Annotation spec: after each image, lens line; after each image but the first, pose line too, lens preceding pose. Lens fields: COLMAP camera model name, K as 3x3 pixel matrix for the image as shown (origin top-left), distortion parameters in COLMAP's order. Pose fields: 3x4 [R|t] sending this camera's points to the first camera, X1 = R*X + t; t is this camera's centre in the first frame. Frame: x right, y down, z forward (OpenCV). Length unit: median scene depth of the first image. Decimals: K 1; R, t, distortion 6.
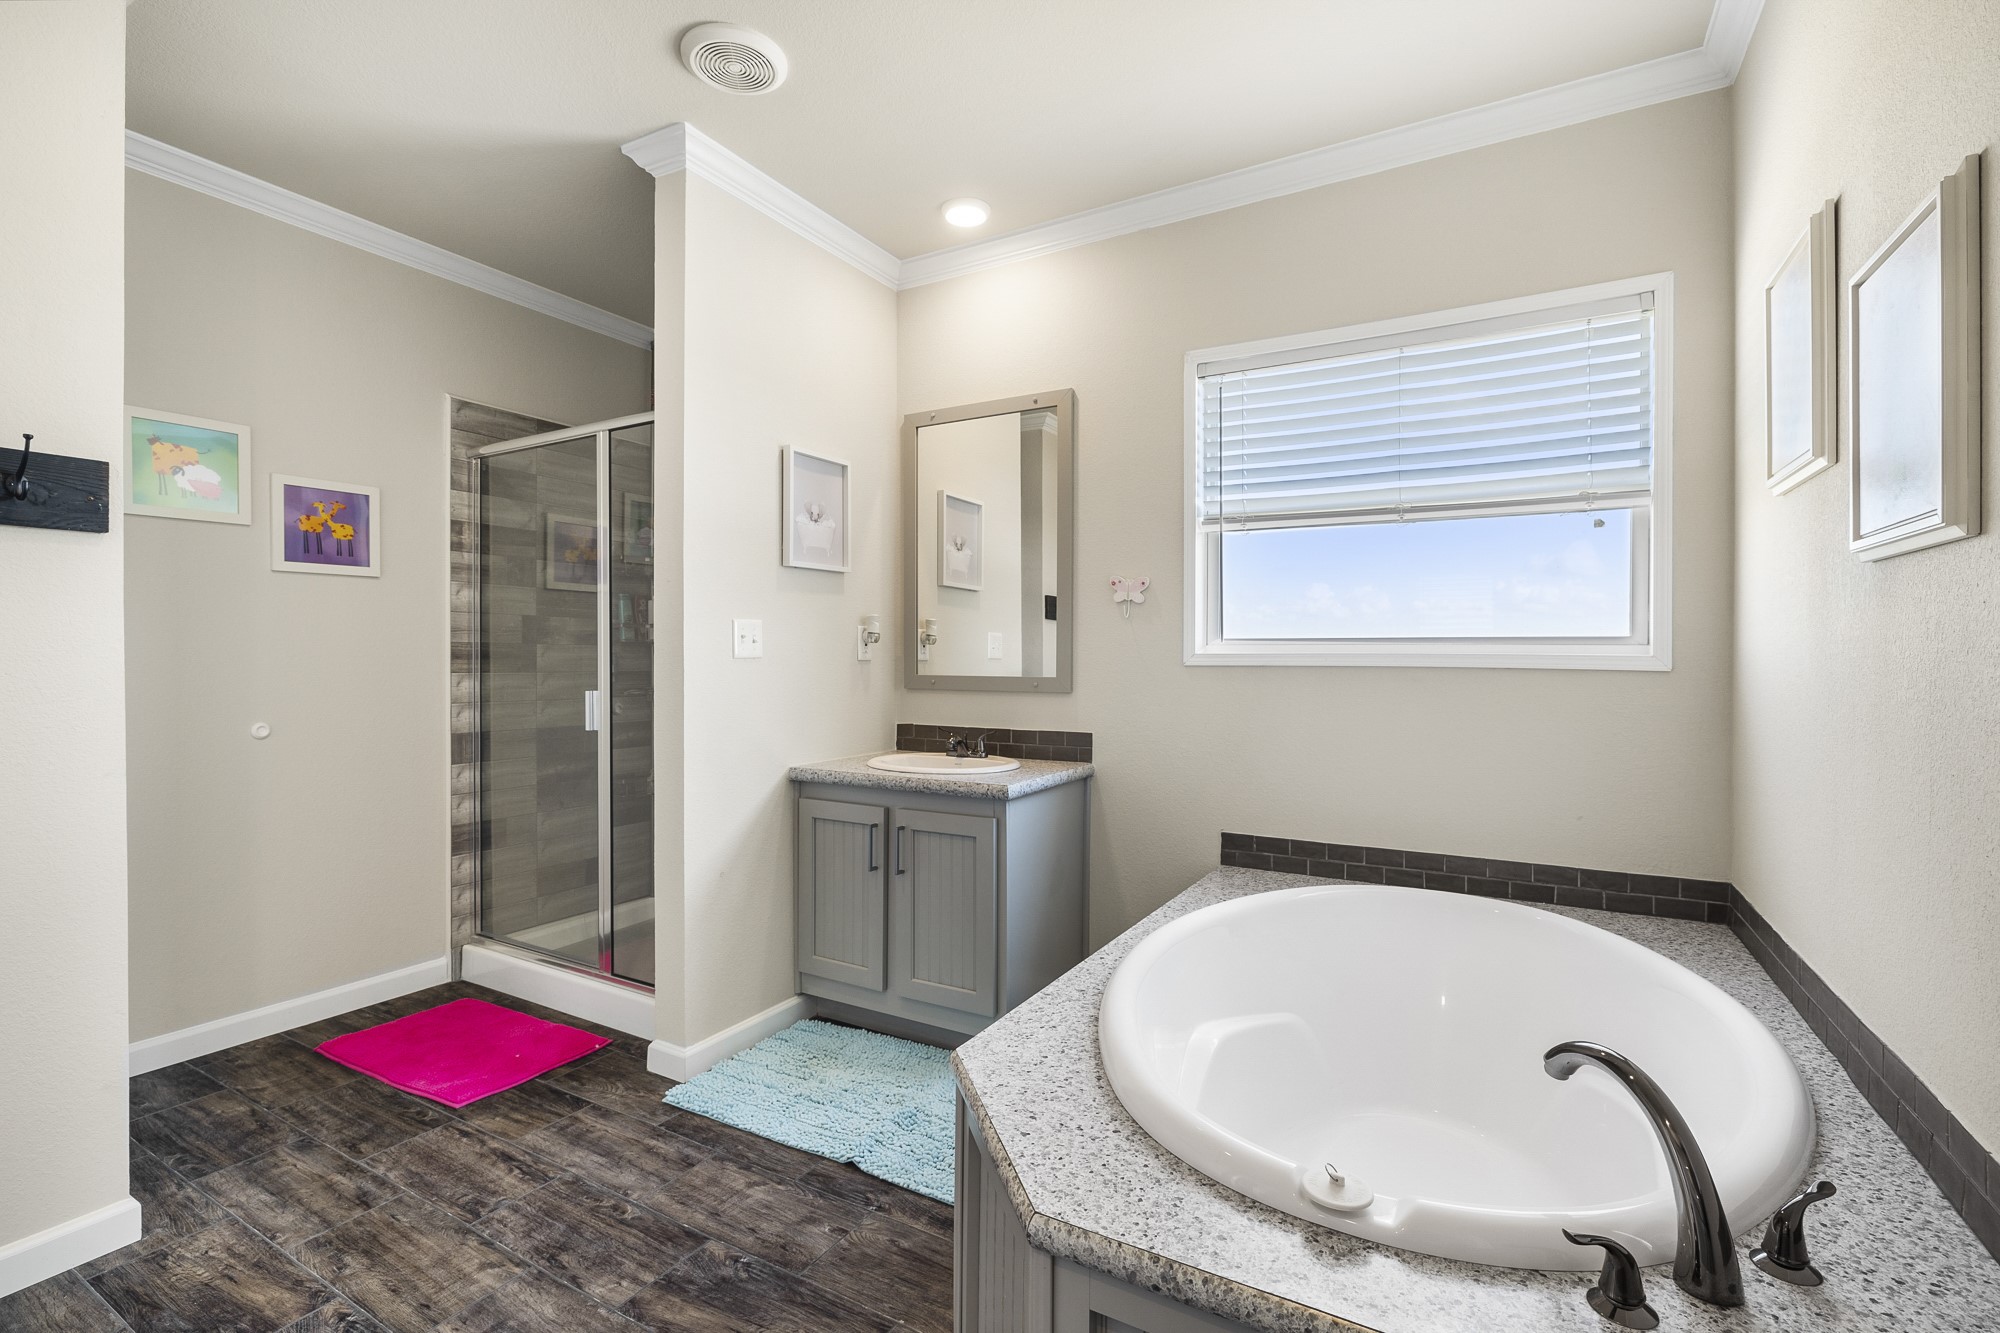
lens RADIAL K [[902.0, 0, 997.1], [0, 902.0, 659.4], [0, 0, 1]] dist [-0.004164, -0.000511]
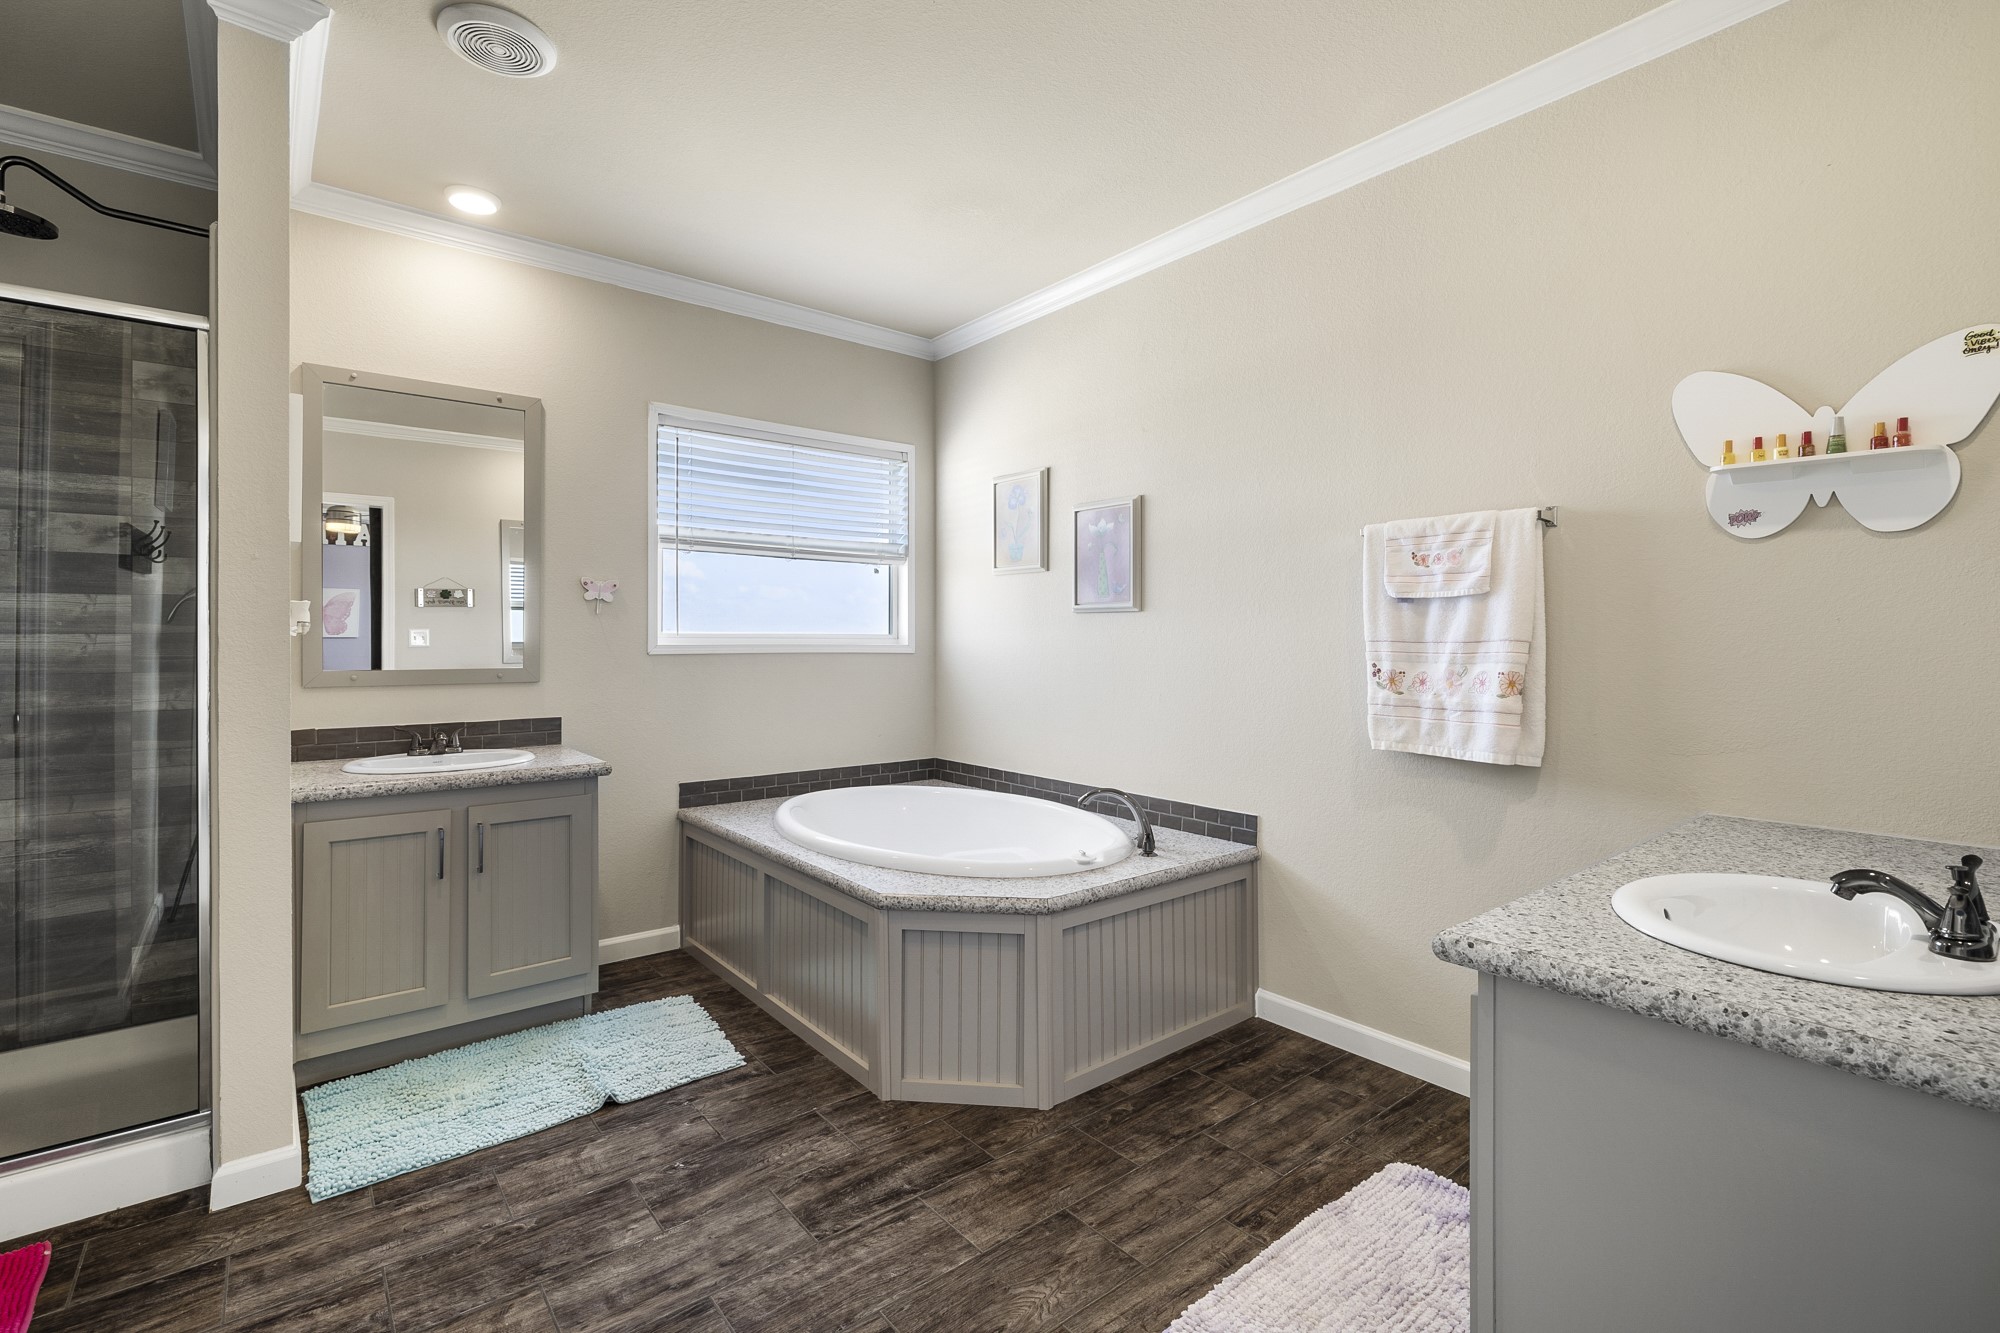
lens RADIAL K [[899.1, 0, 998.2], [0, 899.1, 638.2], [0, 0, 1]] dist [-0.000508, 0.000122]
pose [[0.353970, -0.001080, 0.935256, -0.975701], [0.003744, 0.999993, -0.000262, -0.016802], [-0.935249, 0.003594, 0.353972, 0.147045]]
